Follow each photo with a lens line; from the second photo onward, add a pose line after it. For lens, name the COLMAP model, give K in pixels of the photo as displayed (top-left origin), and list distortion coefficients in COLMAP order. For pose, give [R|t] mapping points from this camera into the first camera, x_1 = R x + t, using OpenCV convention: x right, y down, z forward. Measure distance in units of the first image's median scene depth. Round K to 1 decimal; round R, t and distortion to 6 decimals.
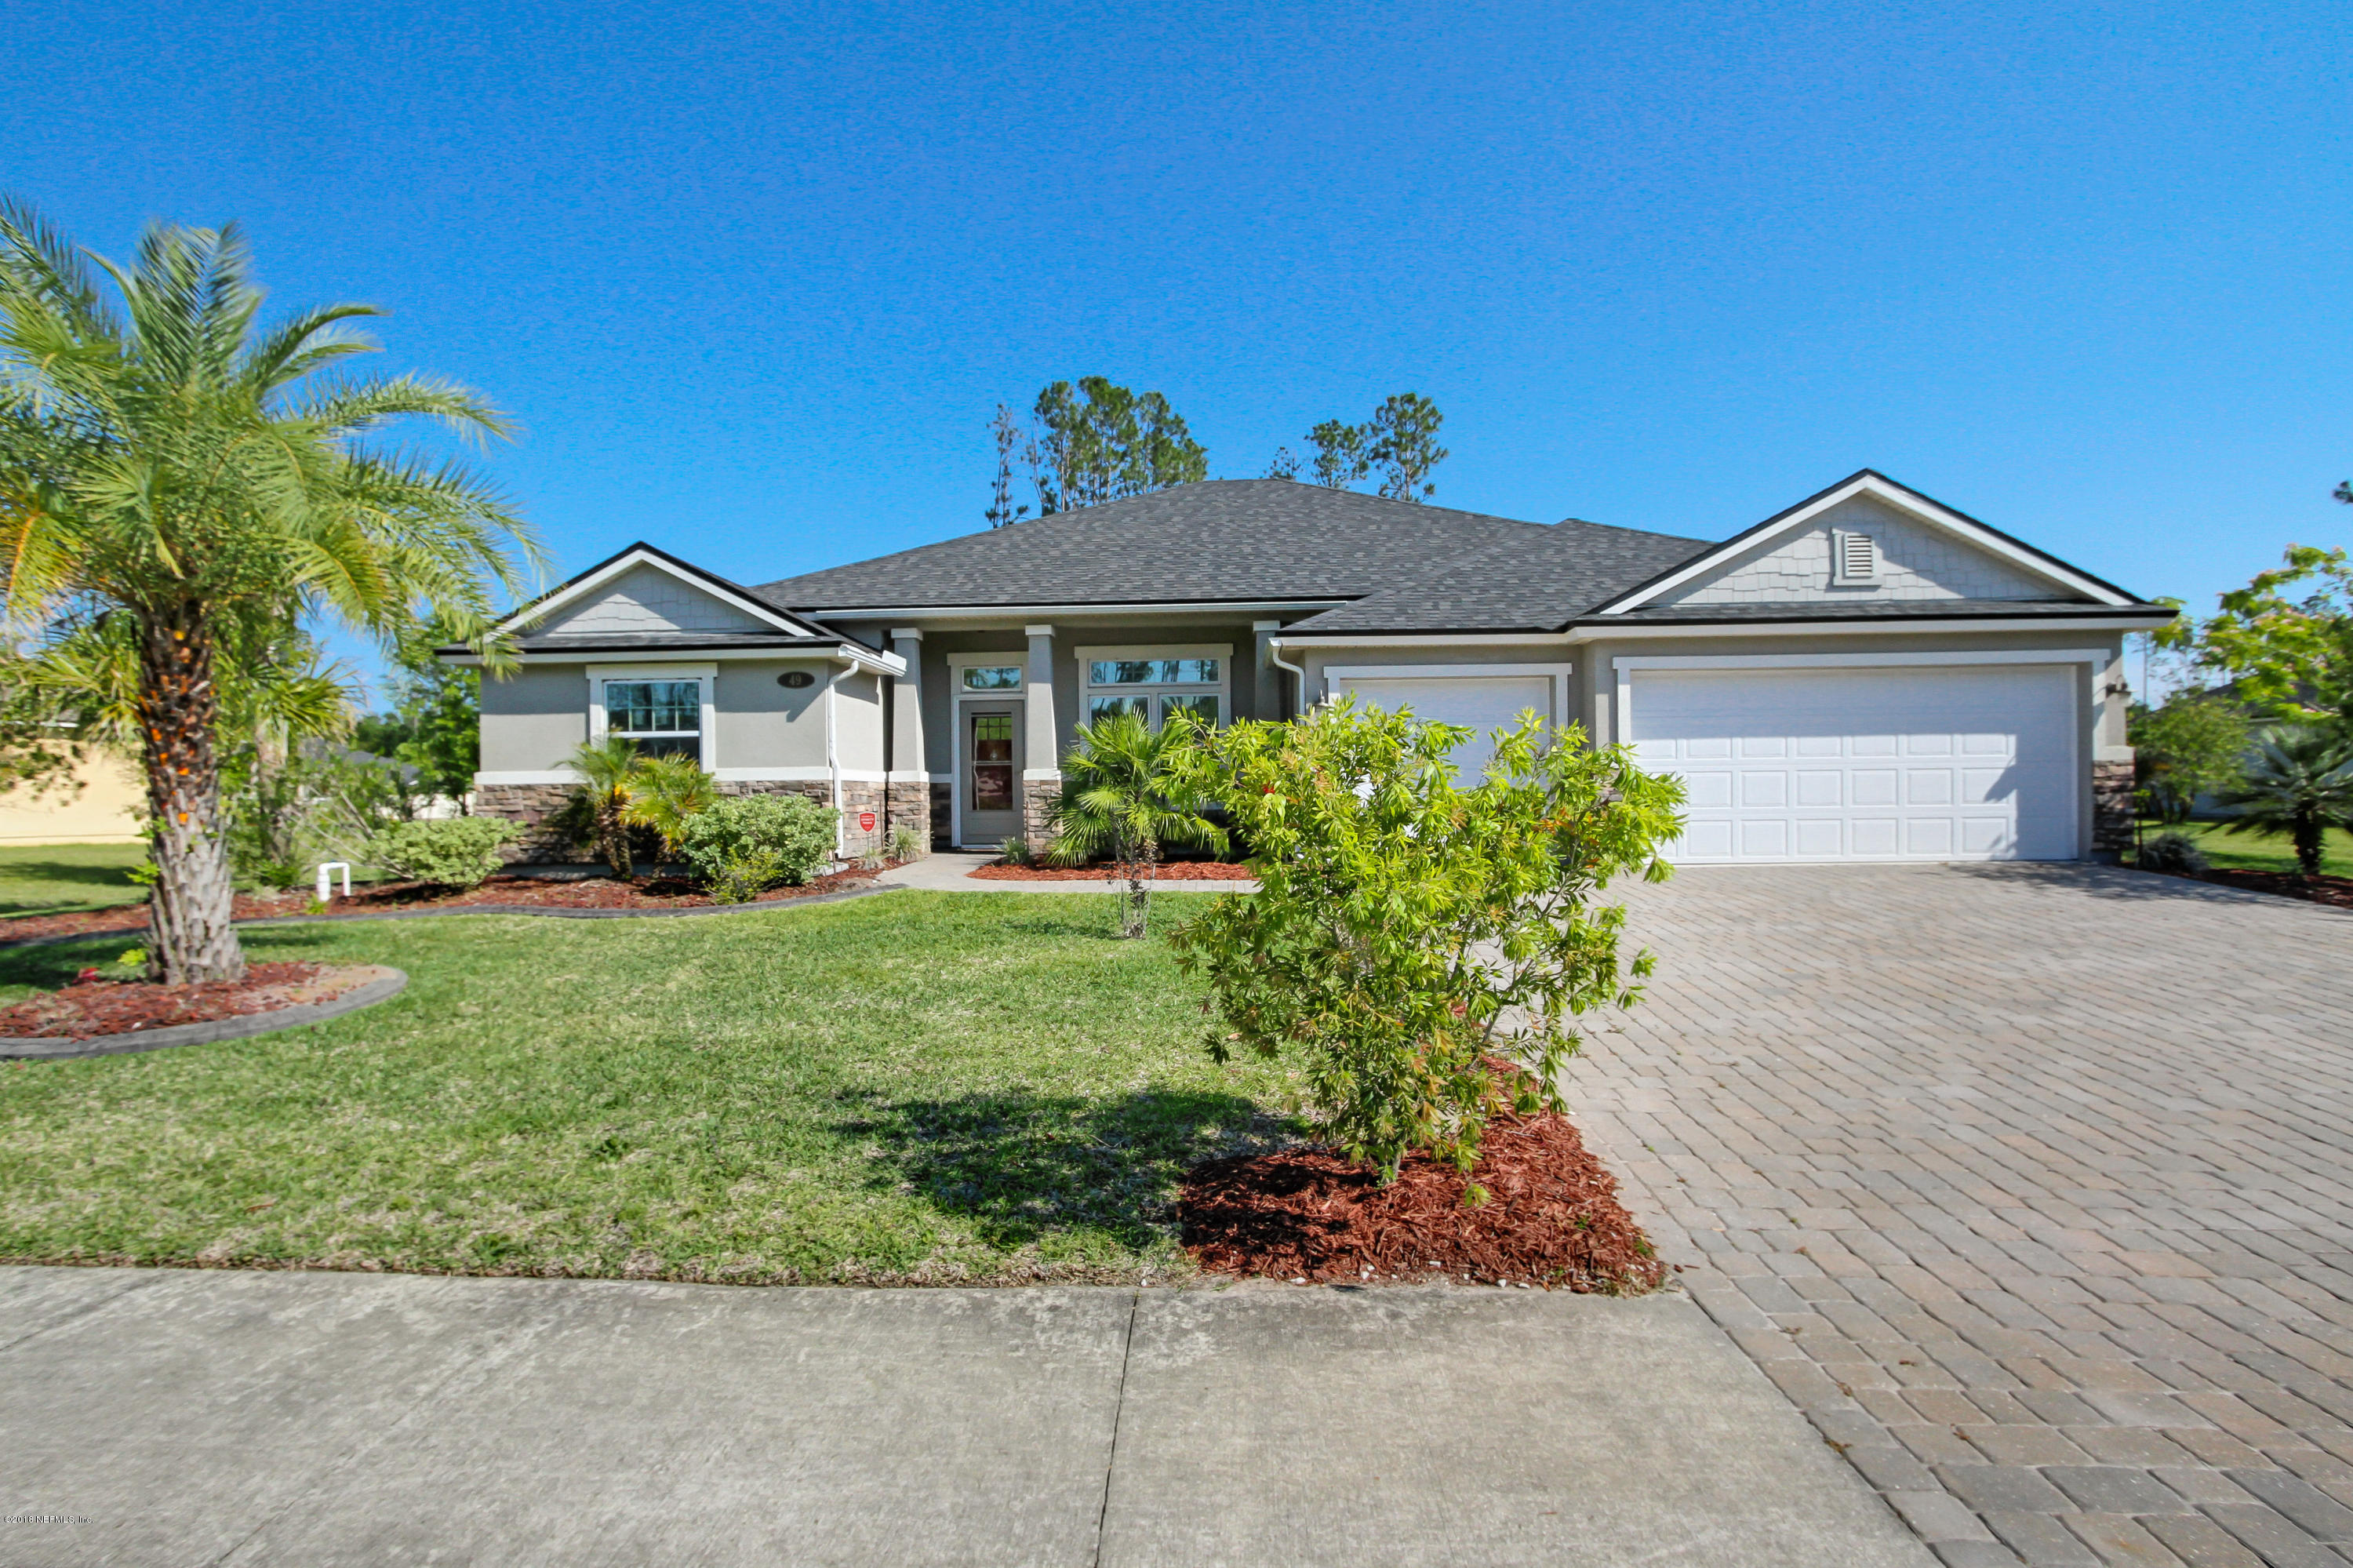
lens RADIAL K [[1080.8, 0, 1177.2], [0, 1080.8, 781.4], [0, 0, 1]] dist [-0.004901, -0.000108]
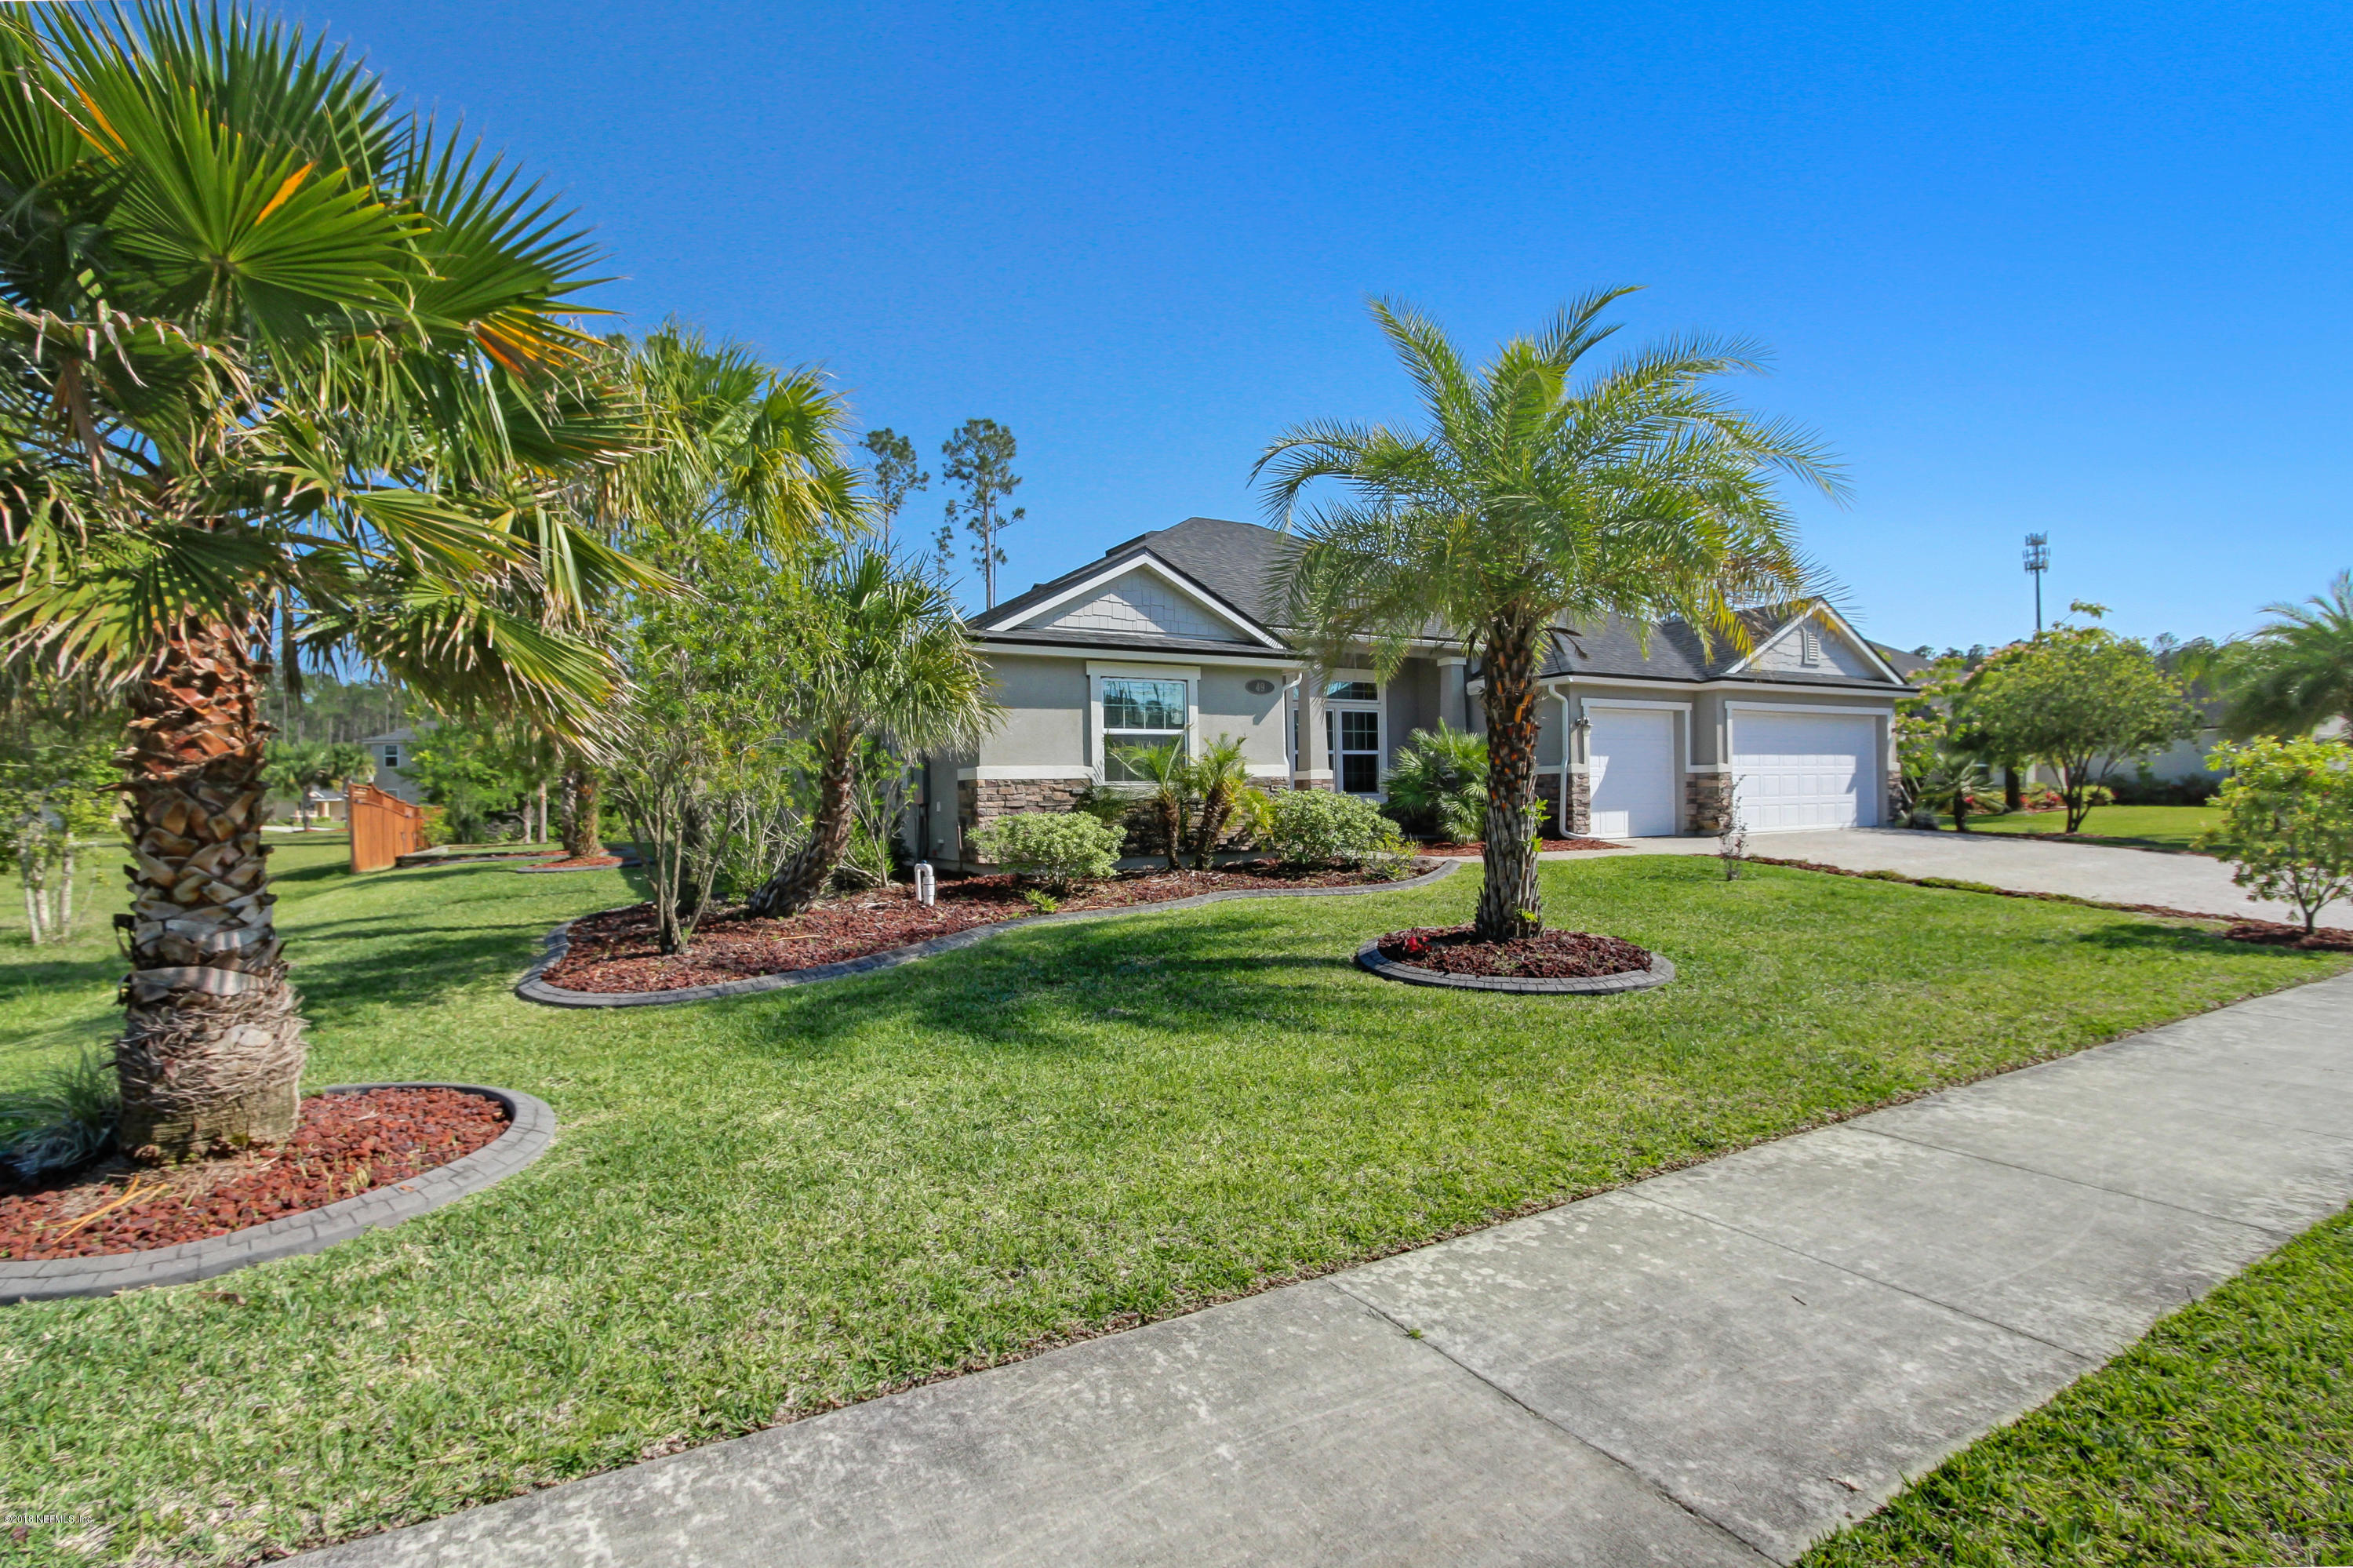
lens RADIAL K [[1080.8, 0, 1179.2], [0, 1080.8, 783.7], [0, 0, 1]] dist [-0.004901, -0.000108]
pose [[0.843948, 0.003373, 0.536415, -1.020280], [0.001252, 0.999965, -0.008257, 0.015050], [-0.536424, 0.007640, 0.843914, 0.104684]]
